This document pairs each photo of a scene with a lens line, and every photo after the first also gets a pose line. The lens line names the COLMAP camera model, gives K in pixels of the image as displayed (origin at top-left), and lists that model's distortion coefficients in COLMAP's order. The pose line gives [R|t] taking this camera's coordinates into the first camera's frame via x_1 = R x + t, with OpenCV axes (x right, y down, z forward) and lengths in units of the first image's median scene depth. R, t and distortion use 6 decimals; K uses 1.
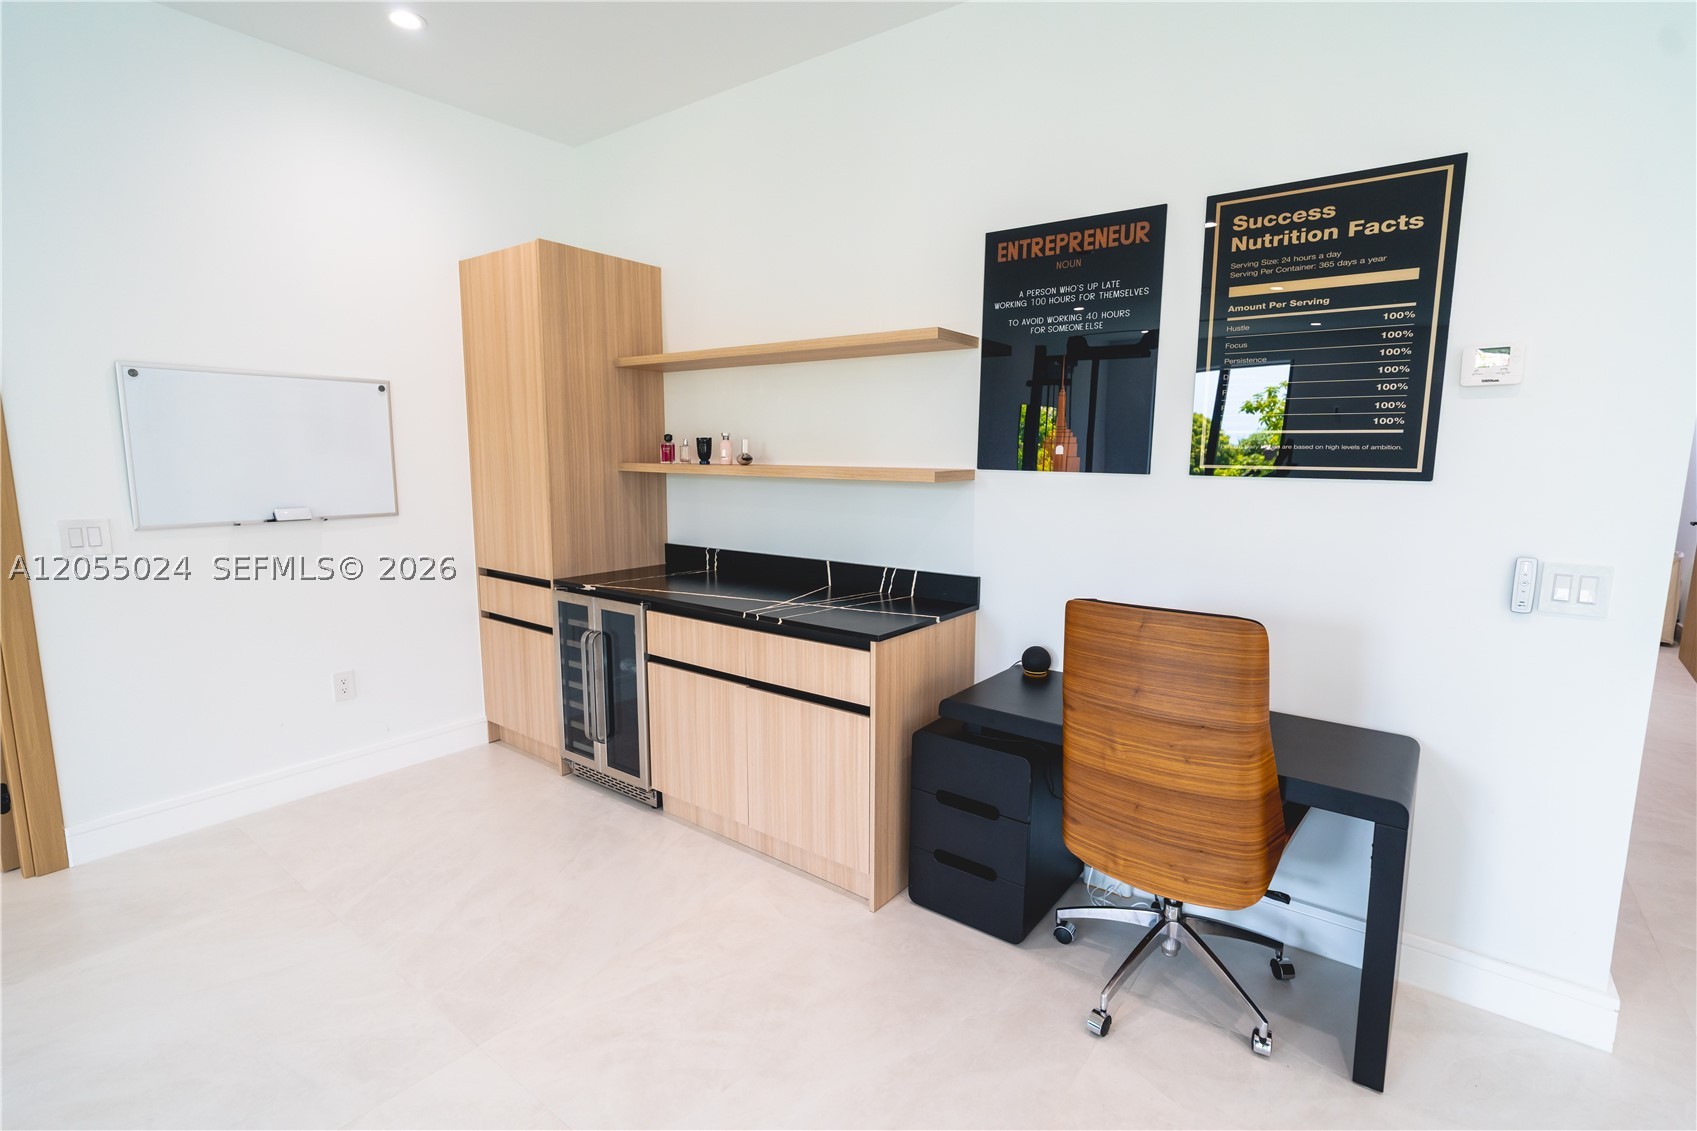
lens RADIAL K [[793.1, 0, 861.9], [0, 793.1, 562.3], [0, 0, 1]] dist [-0.007962, -0.001694]
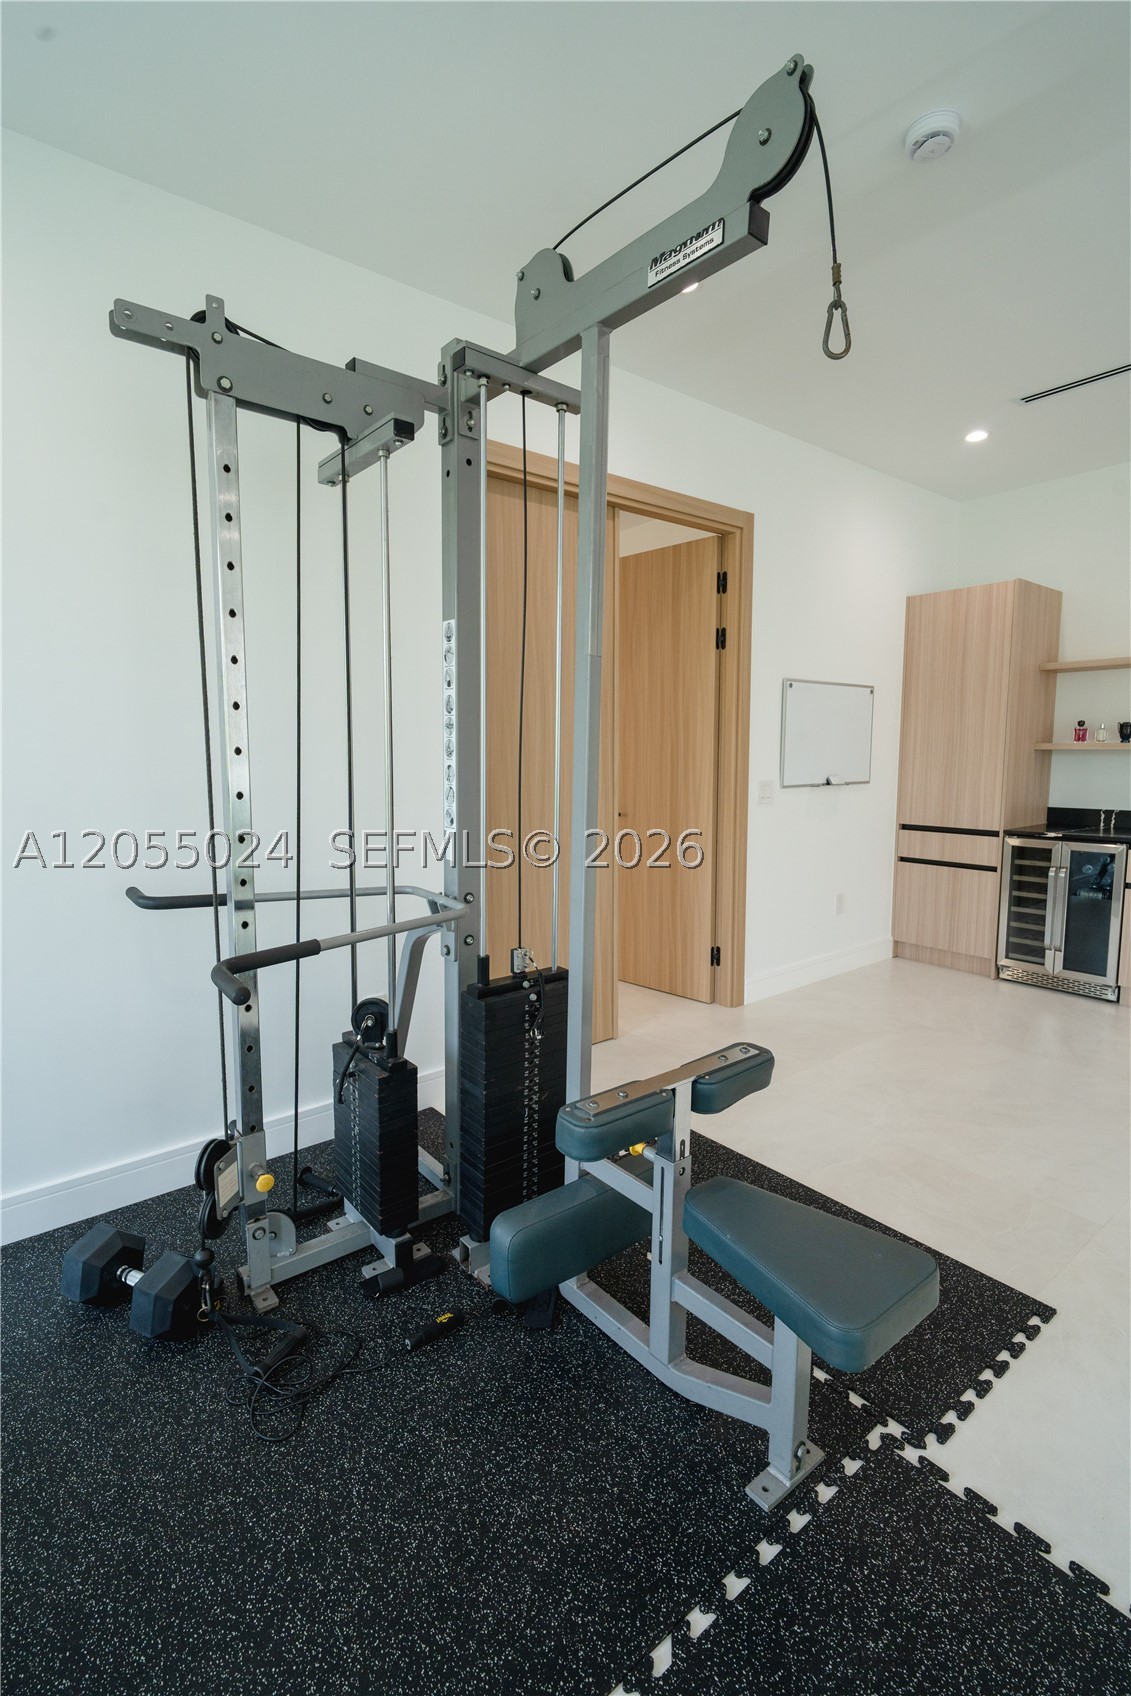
lens RADIAL K [[792.7, 0, 565.5], [0, 792.7, 848.0], [0, 0, 1]] dist [-0.007962, -0.001694]
pose [[0.965143, 0.018479, -0.261069, -0.745265], [-0.023078, 0.999628, -0.014562, 0.087558], [0.260703, 0.020080, 0.965210, -0.477366]]
